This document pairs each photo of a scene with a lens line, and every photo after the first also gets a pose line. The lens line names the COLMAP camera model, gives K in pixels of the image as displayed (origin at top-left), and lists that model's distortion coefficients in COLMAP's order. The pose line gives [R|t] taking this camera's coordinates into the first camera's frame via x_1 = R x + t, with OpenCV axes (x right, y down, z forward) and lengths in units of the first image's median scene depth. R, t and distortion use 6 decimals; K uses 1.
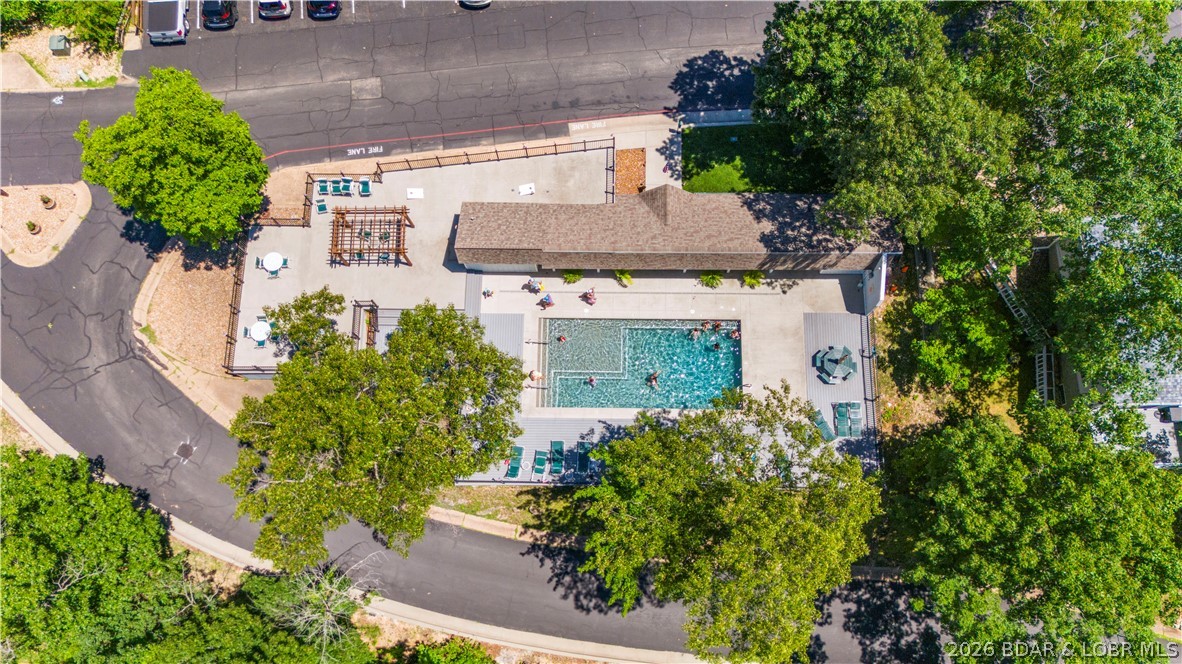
lens RADIAL K [[869.2, 0, 595.9], [0, 869.2, 327.2], [0, 0, 1]] dist [0.049106, -0.030835]
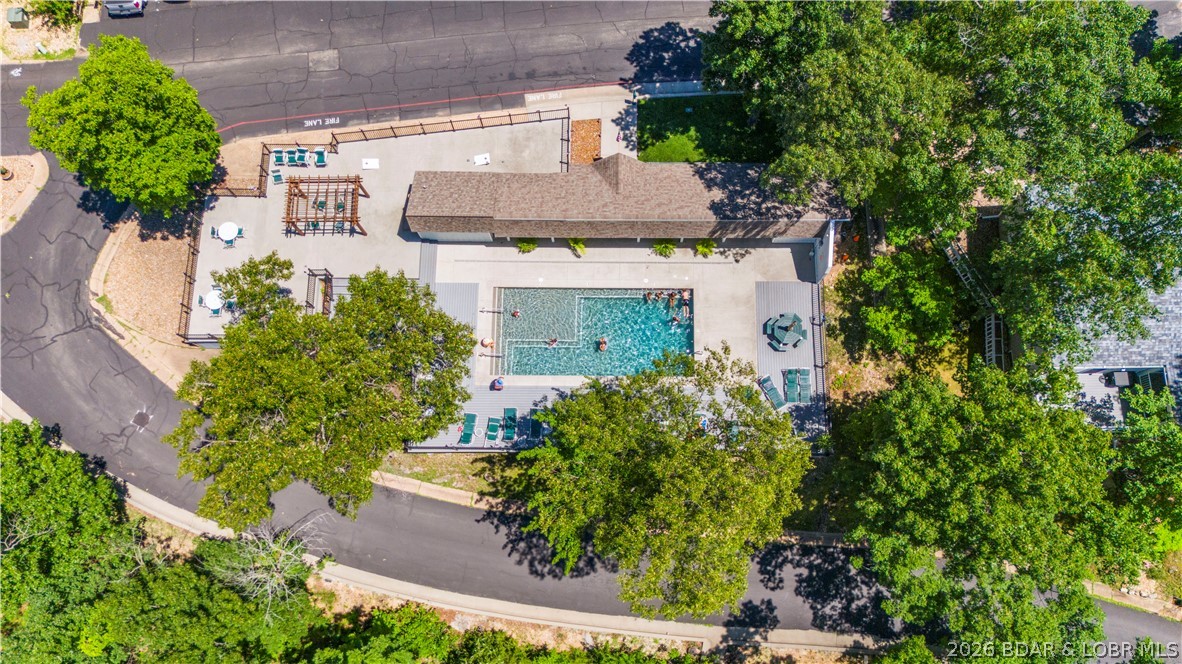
lens RADIAL K [[869.2, 0, 595.9], [0, 869.2, 327.7], [0, 0, 1]] dist [0.049106, -0.030835]
pose [[0.999998, -0.002174, 0.000168, 0.054283], [0.002172, 0.999974, 0.006838, 0.030569], [-0.000183, -0.006837, 0.999977, -0.008265]]
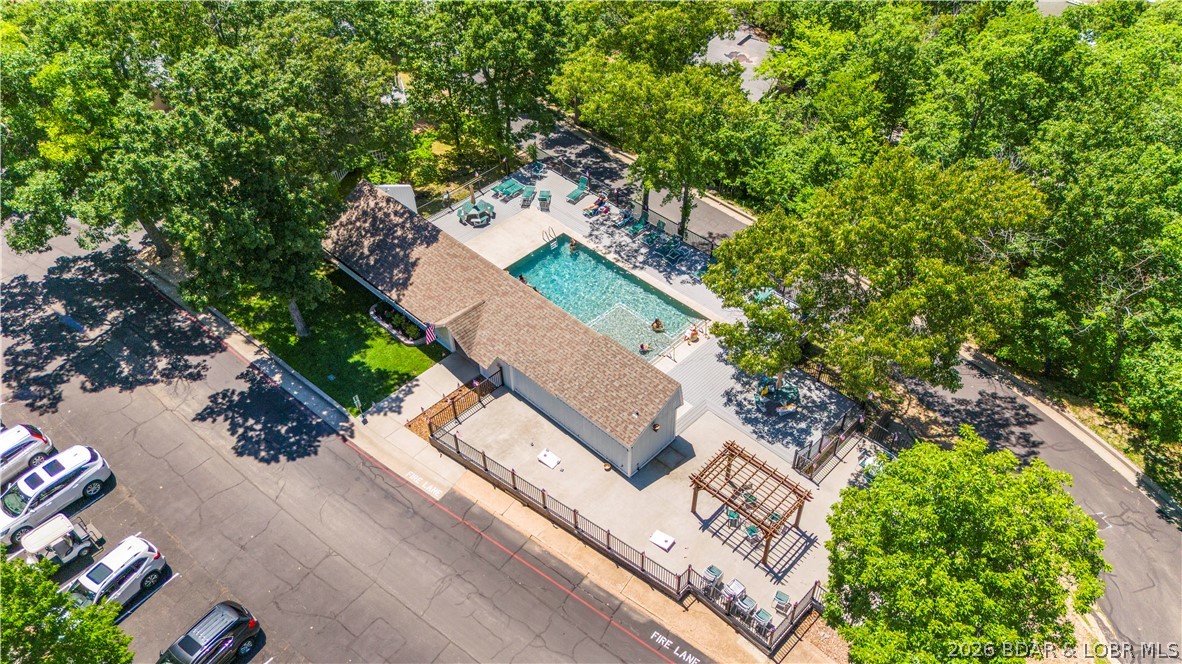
lens RADIAL K [[869.2, 0, 597.7], [0, 869.2, 331.5], [0, 0, 1]] dist [0.049106, -0.030835]
pose [[-0.721060, -0.463733, 0.514806, -0.481231], [0.677466, -0.316051, 0.664193, -0.640444], [-0.145303, 0.827686, 0.542055, 0.504656]]
